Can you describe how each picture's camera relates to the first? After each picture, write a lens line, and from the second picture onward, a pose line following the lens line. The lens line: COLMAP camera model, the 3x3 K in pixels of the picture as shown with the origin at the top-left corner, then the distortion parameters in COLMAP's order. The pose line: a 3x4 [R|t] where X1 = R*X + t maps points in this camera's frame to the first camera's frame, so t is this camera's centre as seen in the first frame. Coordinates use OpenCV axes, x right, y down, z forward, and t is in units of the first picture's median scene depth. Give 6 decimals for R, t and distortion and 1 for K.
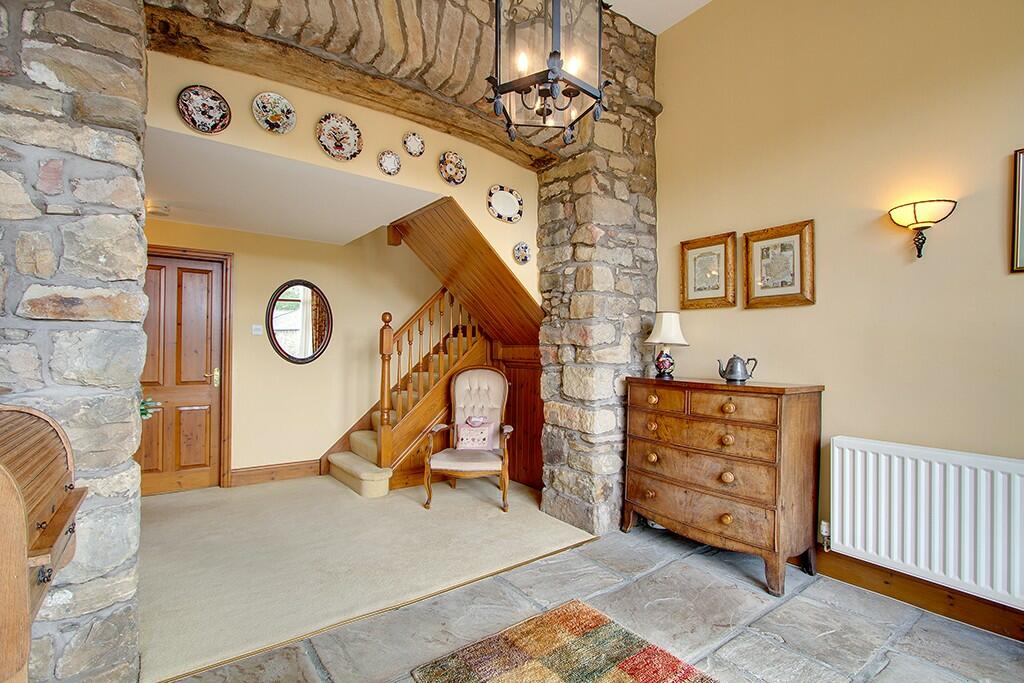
lens RADIAL K [[471.3, 0, 504.4], [0, 471.3, 341.7], [0, 0, 1]] dist [-0.021018, -0.000209]
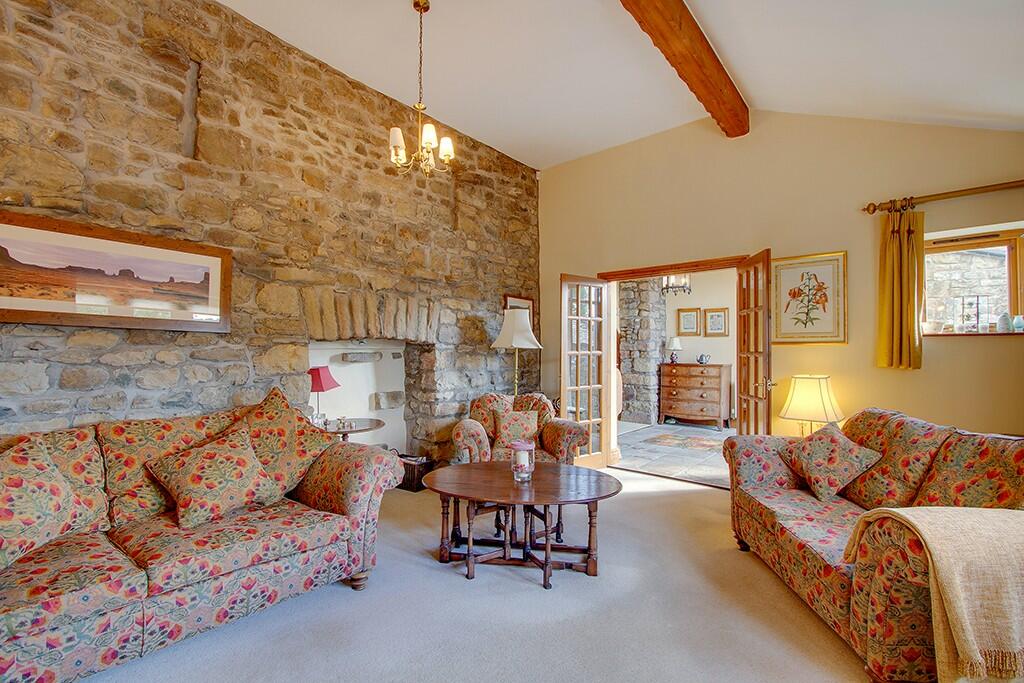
lens RADIAL K [[471.3, 0, 504.4], [0, 471.3, 341.7], [0, 0, 1]] dist [-0.021018, -0.000209]
pose [[0.971543, -0.001512, 0.236860, -1.174323], [0.001755, 0.999998, -0.000817, -0.039366], [-0.236858, 0.001210, 0.971543, -1.279454]]
